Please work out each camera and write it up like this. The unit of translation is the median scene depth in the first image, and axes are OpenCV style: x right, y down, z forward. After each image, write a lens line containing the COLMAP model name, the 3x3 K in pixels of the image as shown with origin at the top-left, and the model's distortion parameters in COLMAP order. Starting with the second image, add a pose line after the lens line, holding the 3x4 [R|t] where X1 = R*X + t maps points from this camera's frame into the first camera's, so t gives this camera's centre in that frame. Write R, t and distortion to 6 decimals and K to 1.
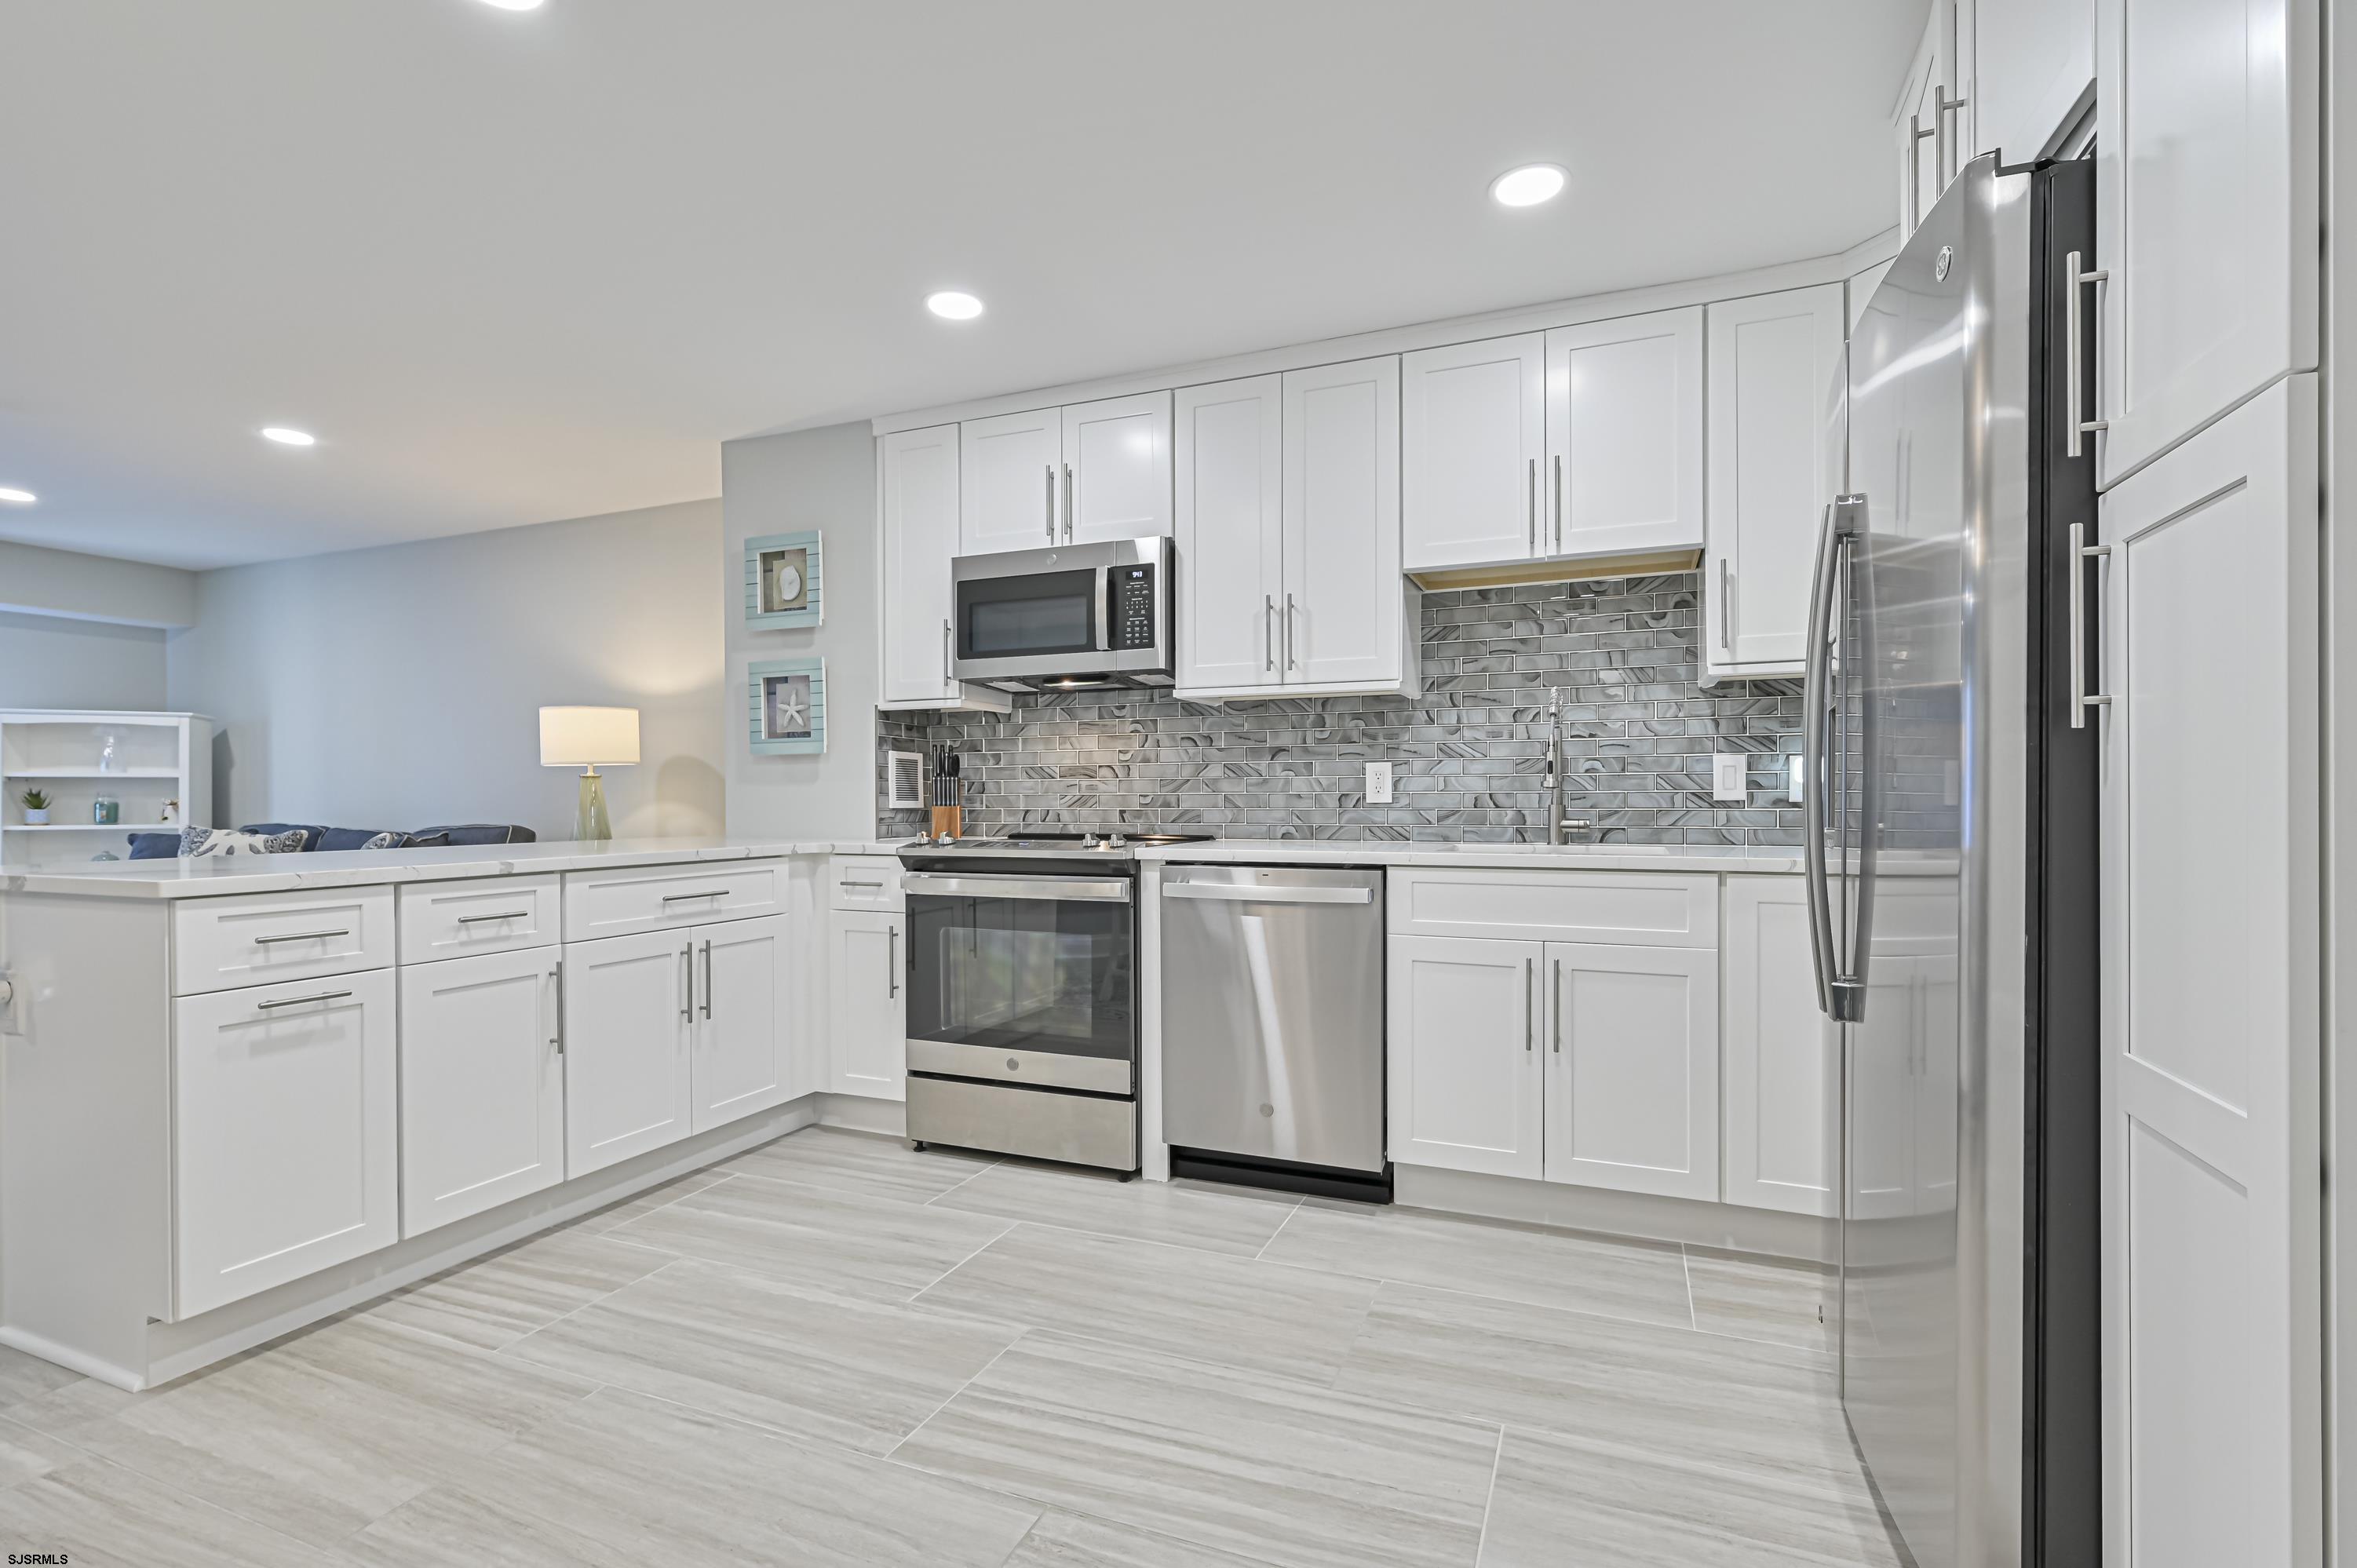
lens RADIAL K [[1093.2, 0, 1179.8], [0, 1093.2, 802.8], [0, 0, 1]] dist [0.003882, -0.002479]
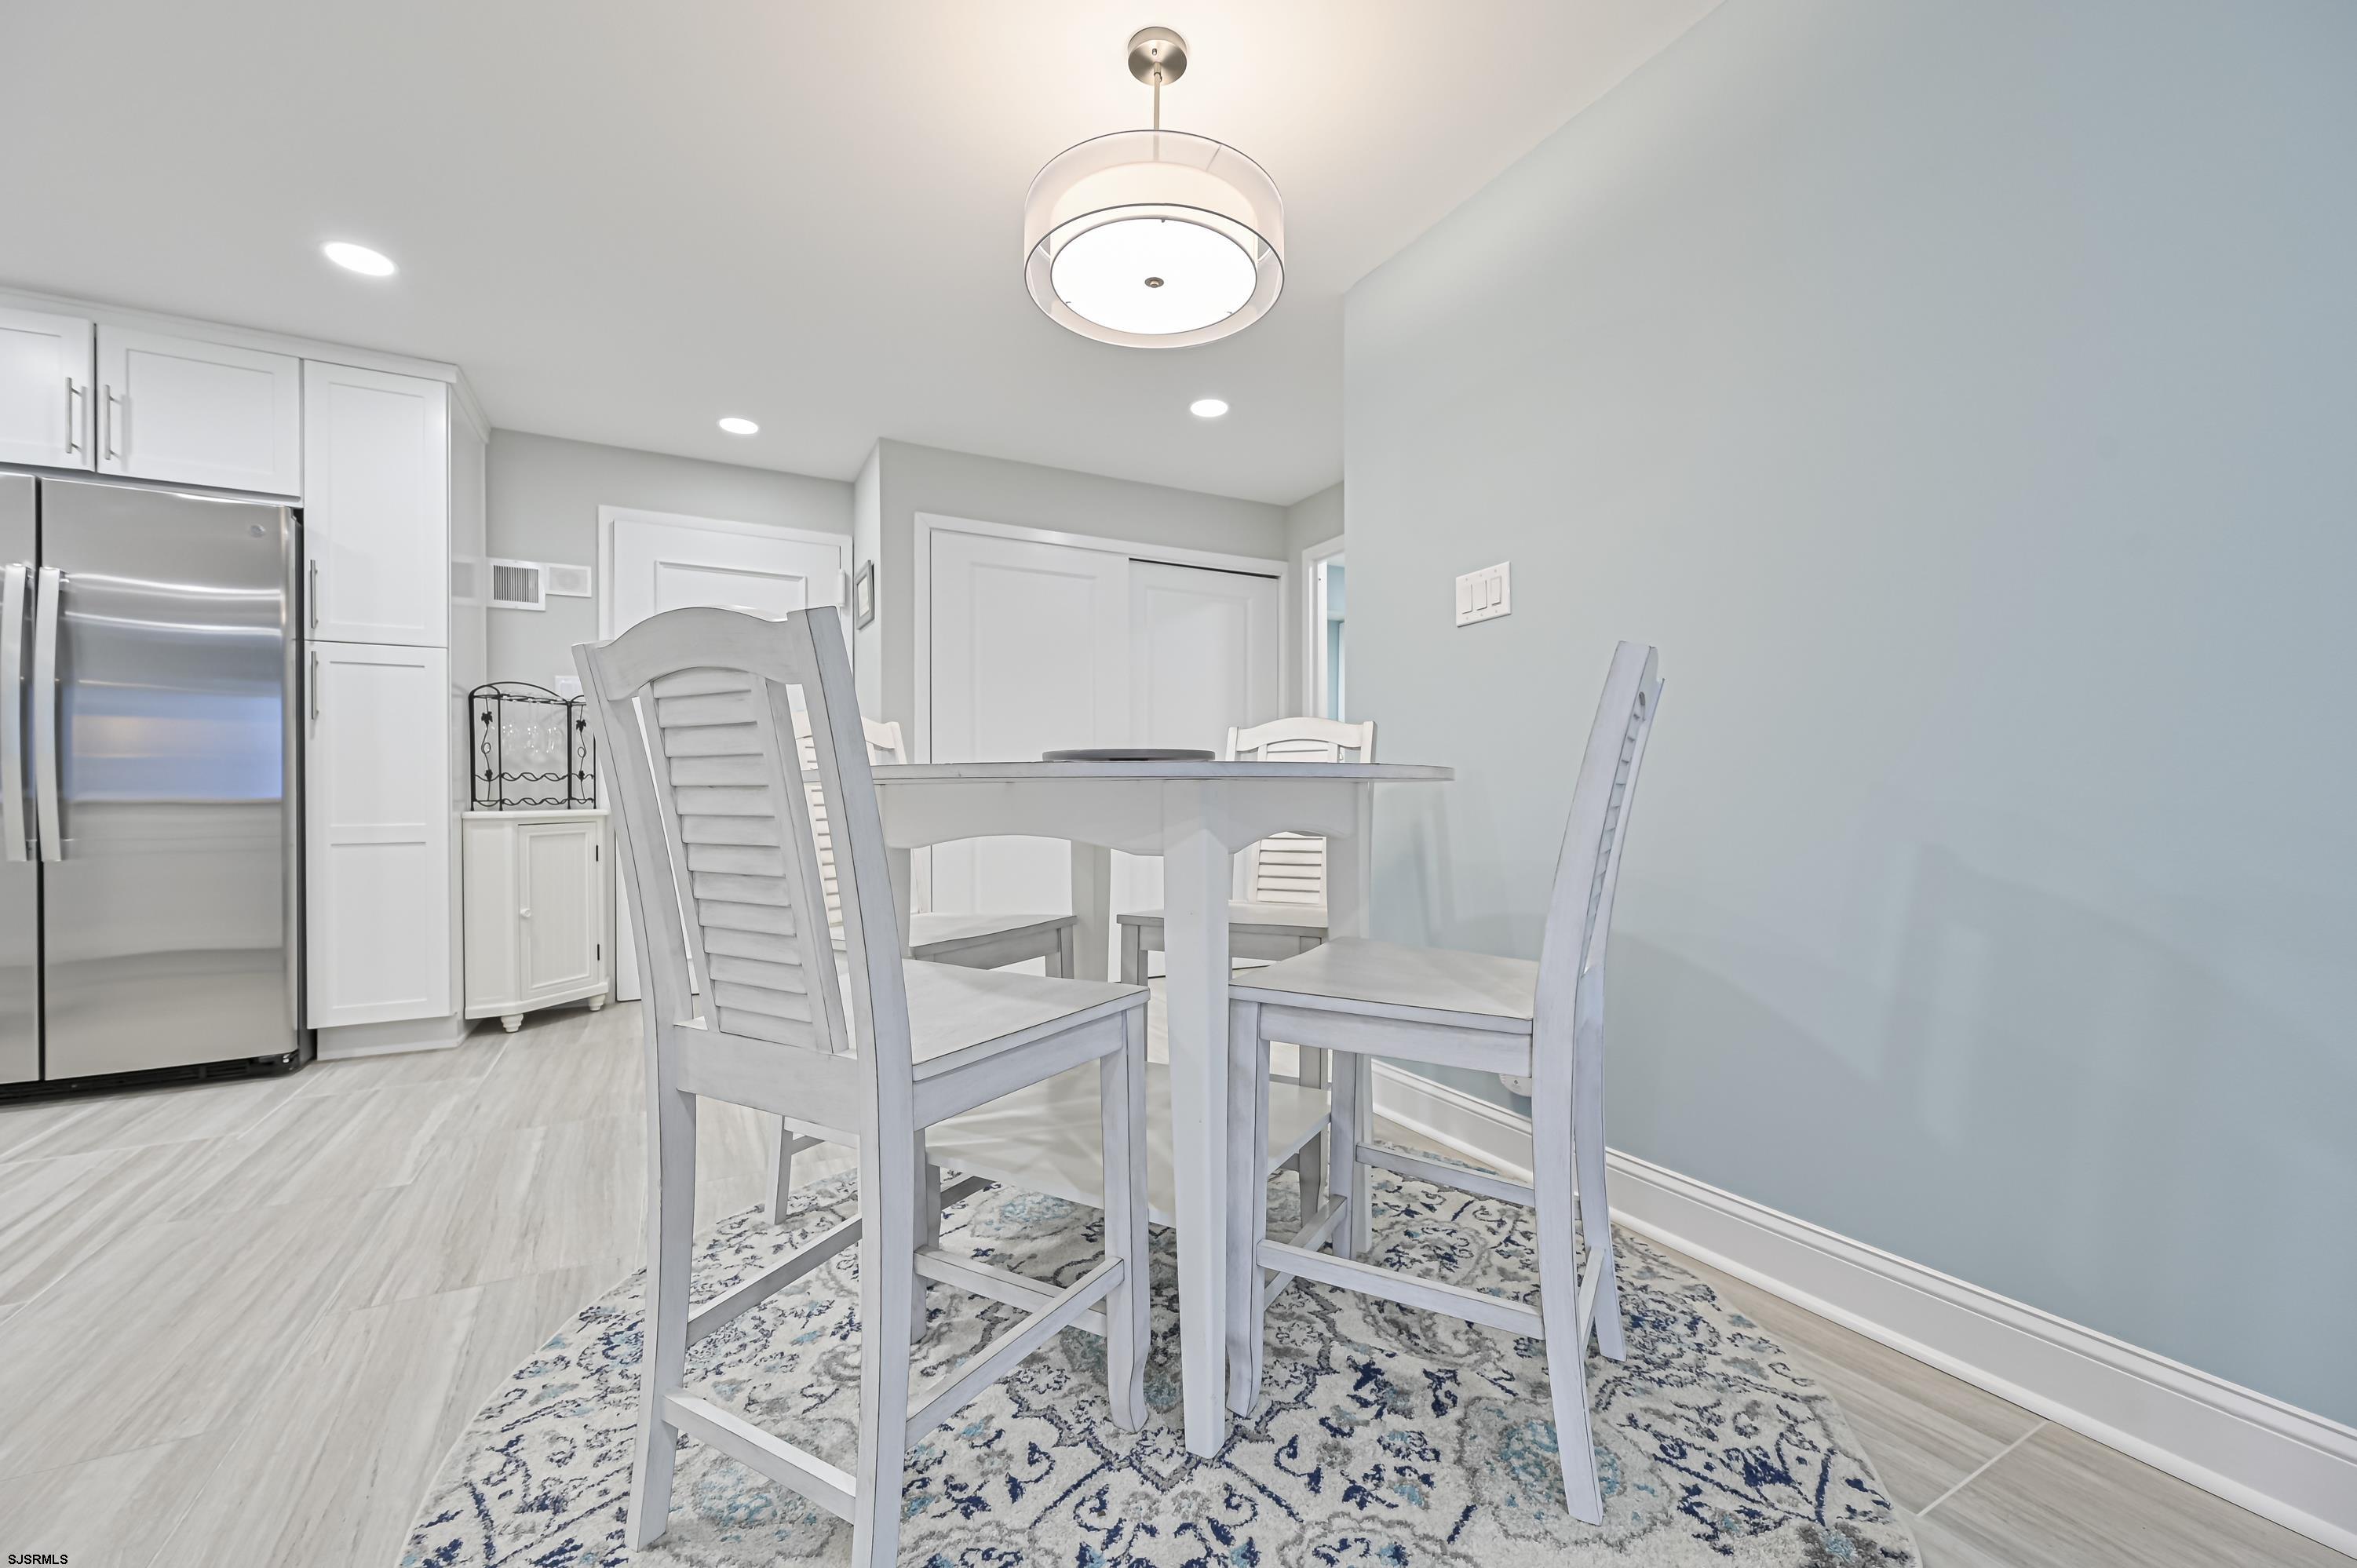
lens RADIAL K [[934.8, 0, 1171.0], [0, 934.8, 782.7], [0, 0, 1]] dist [-0.003622, 0.001141]
pose [[-0.765692, 0.015758, 0.643014, -0.997899], [0.010297, 0.999872, -0.012243, 0.059415], [-0.643125, -0.002753, -0.765756, 0.558702]]
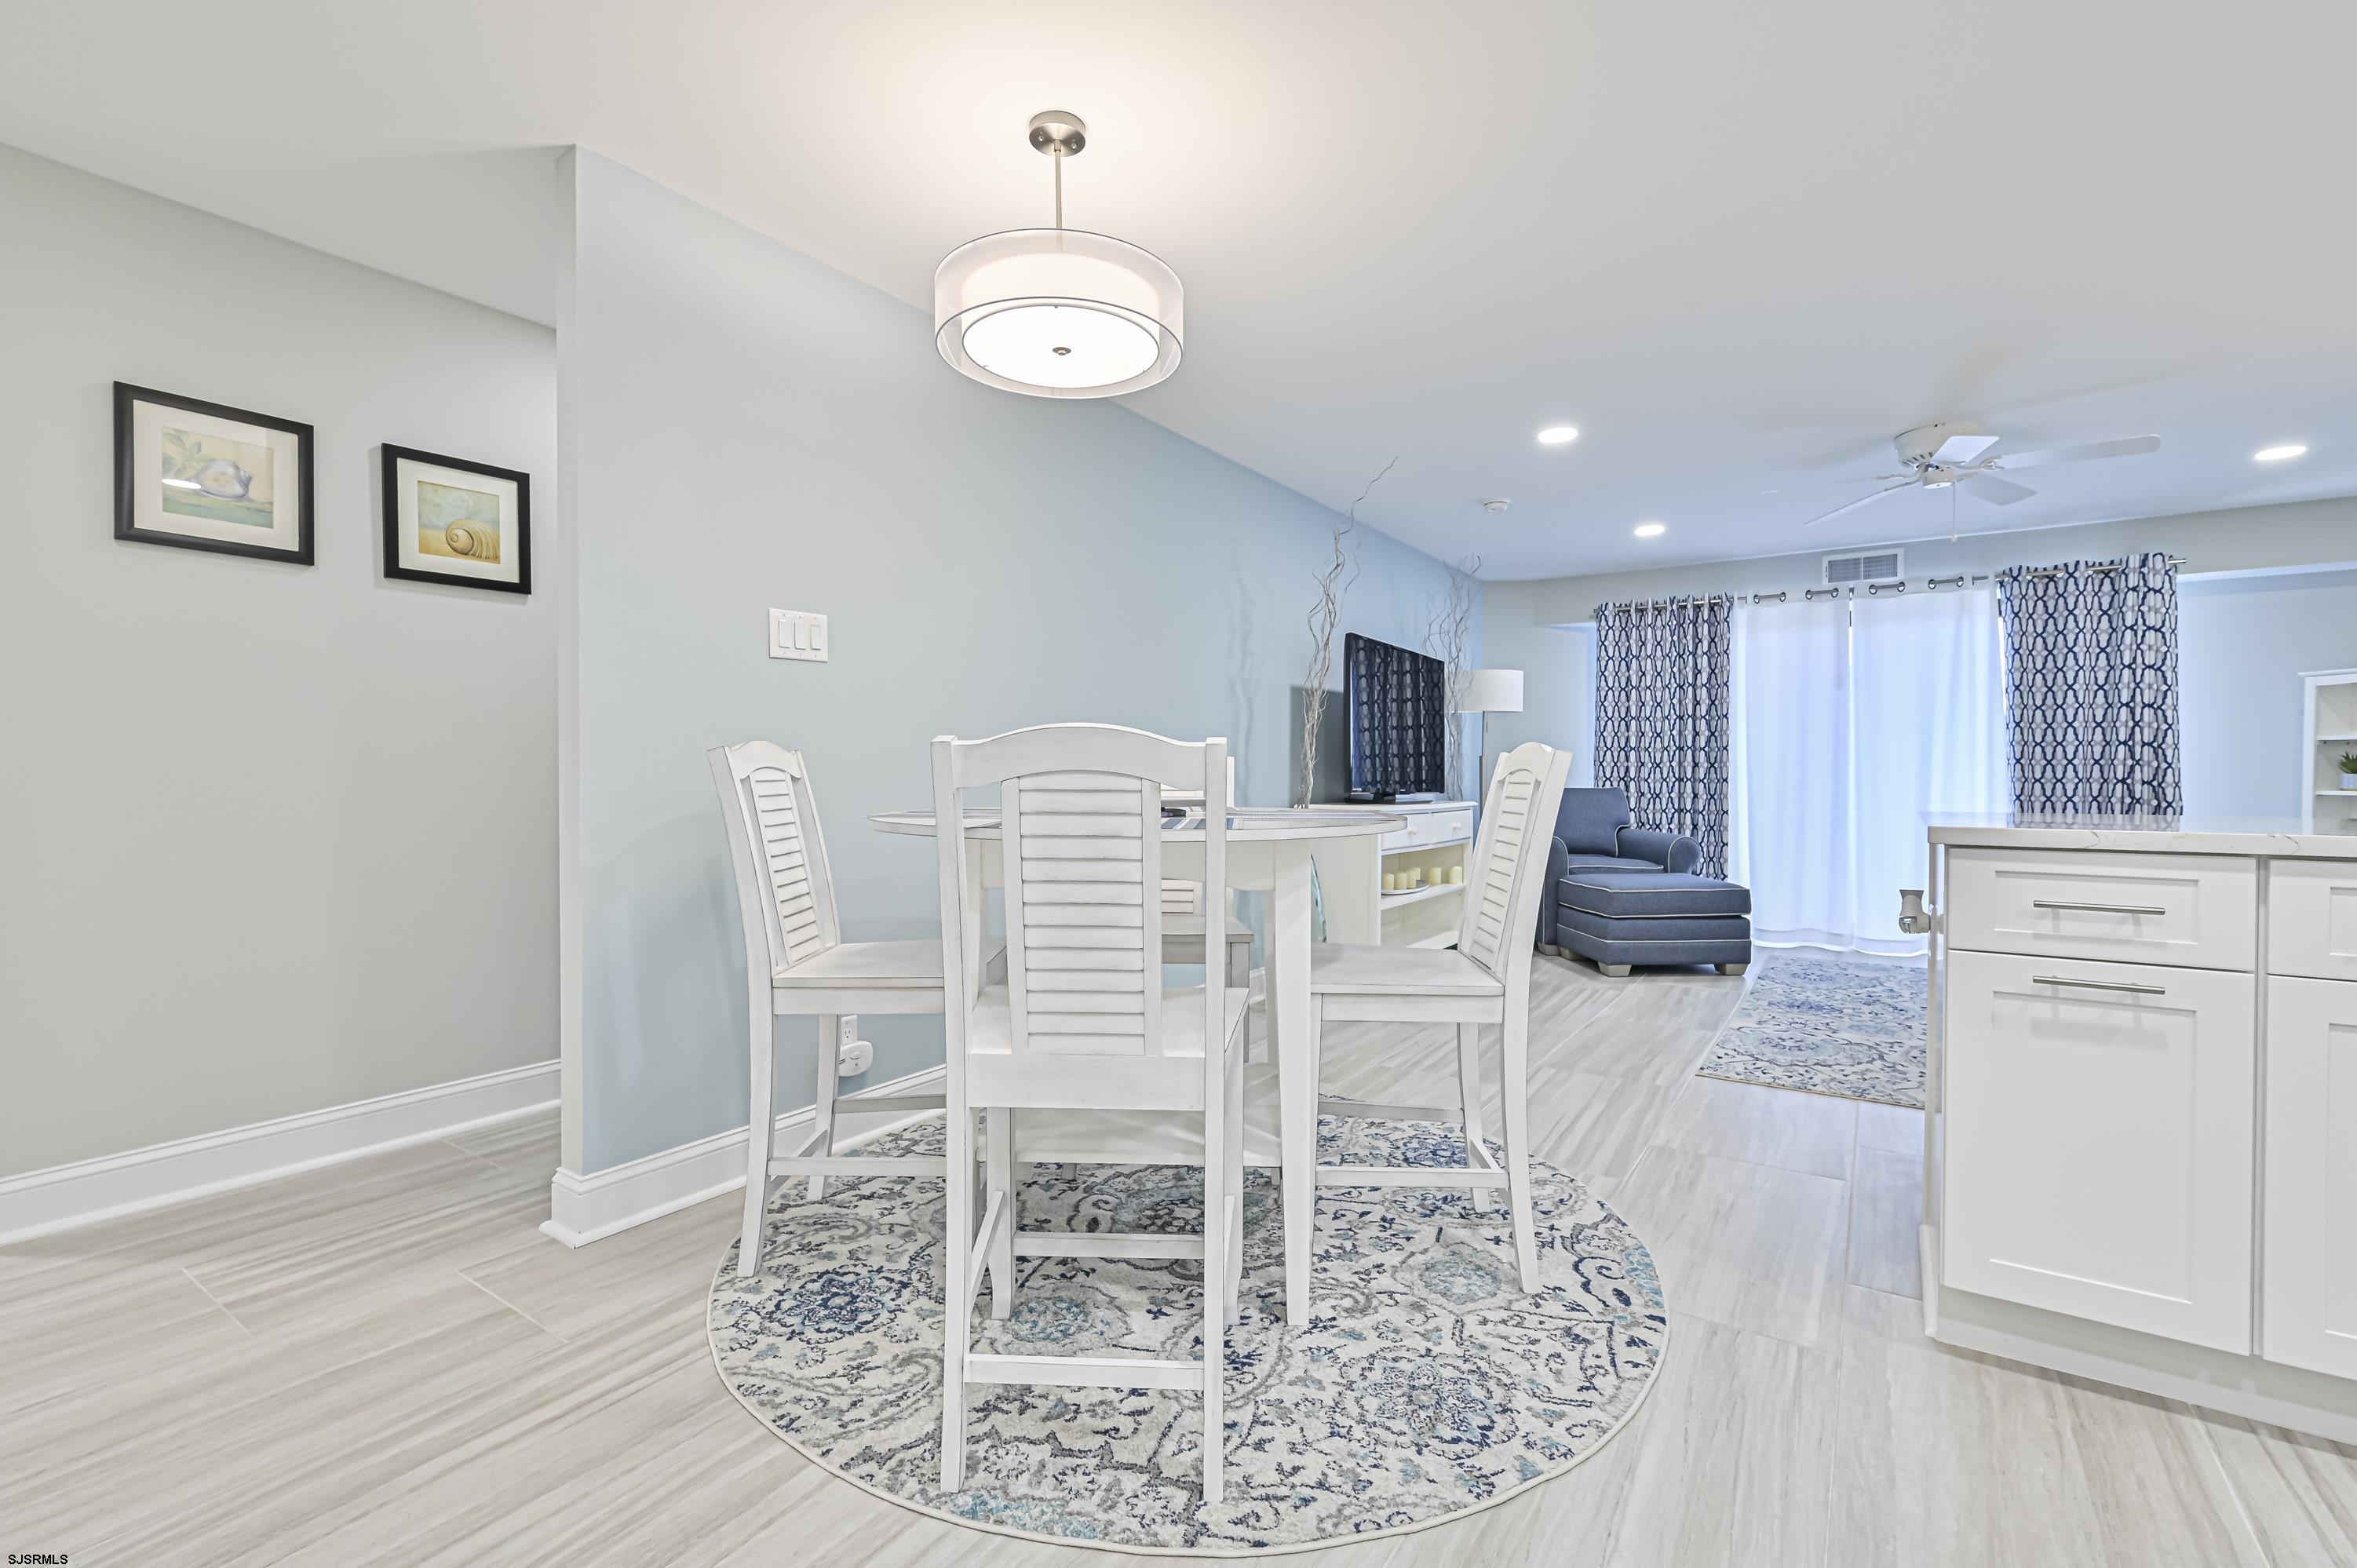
lens RADIAL K [[1001.5, 0, 1198.4], [0, 1001.5, 789.5], [0, 0, 1]] dist [0.000776, -0.001612]
pose [[-0.205415, 0.018870, -0.978493, 0.045702], [-0.004692, 0.999784, 0.020266, 0.014471], [0.978664, 0.008754, -0.205282, 0.335709]]
